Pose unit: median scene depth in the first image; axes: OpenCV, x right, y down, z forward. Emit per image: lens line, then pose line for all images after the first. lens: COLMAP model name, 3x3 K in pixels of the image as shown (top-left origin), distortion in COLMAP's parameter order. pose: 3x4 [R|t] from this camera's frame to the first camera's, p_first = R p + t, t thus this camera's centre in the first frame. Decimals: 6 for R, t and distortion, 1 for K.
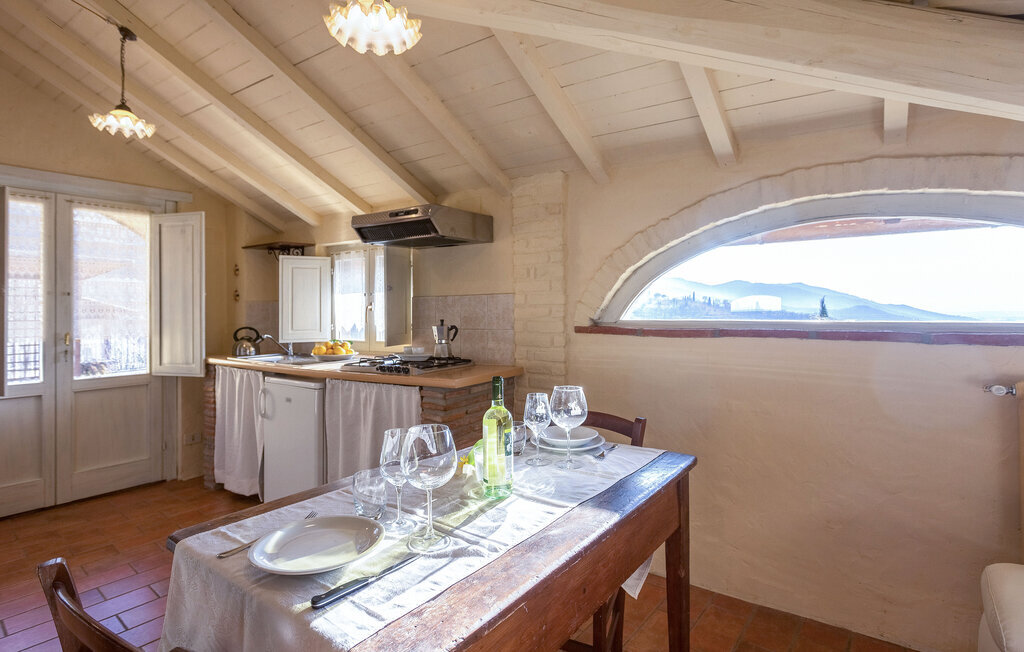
lens RADIAL K [[491.1, 0, 510.5], [0, 491.1, 306.6], [0, 0, 1]] dist [0.003655, 0.000612]
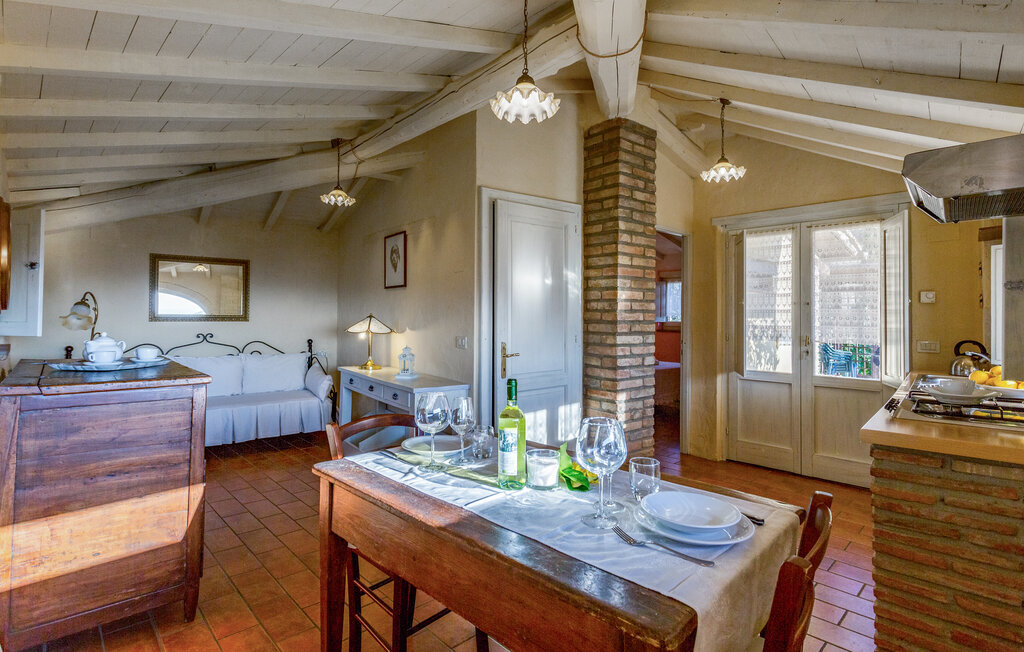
lens RADIAL K [[491.1, 0, 510.5], [0, 491.1, 306.6], [0, 0, 1]] dist [0.003655, 0.000612]
pose [[-0.104052, -0.011987, -0.994500, 0.382392], [-0.003471, 0.999926, -0.011689, -0.001353], [0.994566, 0.002236, -0.104086, 0.400525]]
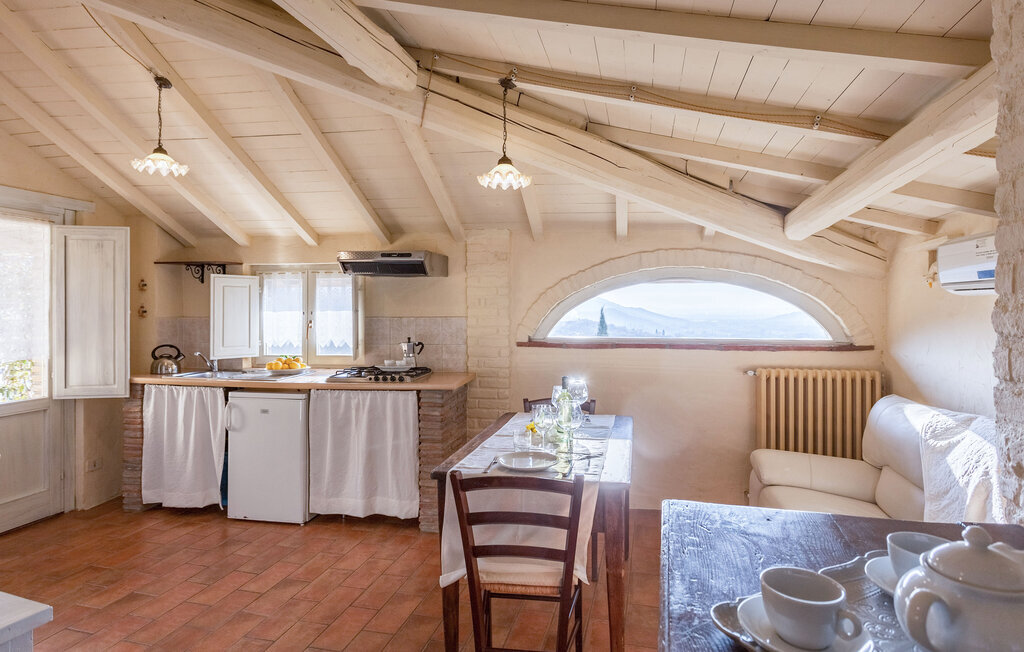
lens RADIAL K [[513.0, 0, 512.3], [0, 513.0, 314.5], [0, 0, 1]] dist [0.002298, 0.000685]
pose [[0.911347, 0.004654, 0.411614, -0.380339], [-0.009422, 0.999910, 0.009554, -0.040716], [-0.411532, -0.012585, 0.911308, -0.255438]]
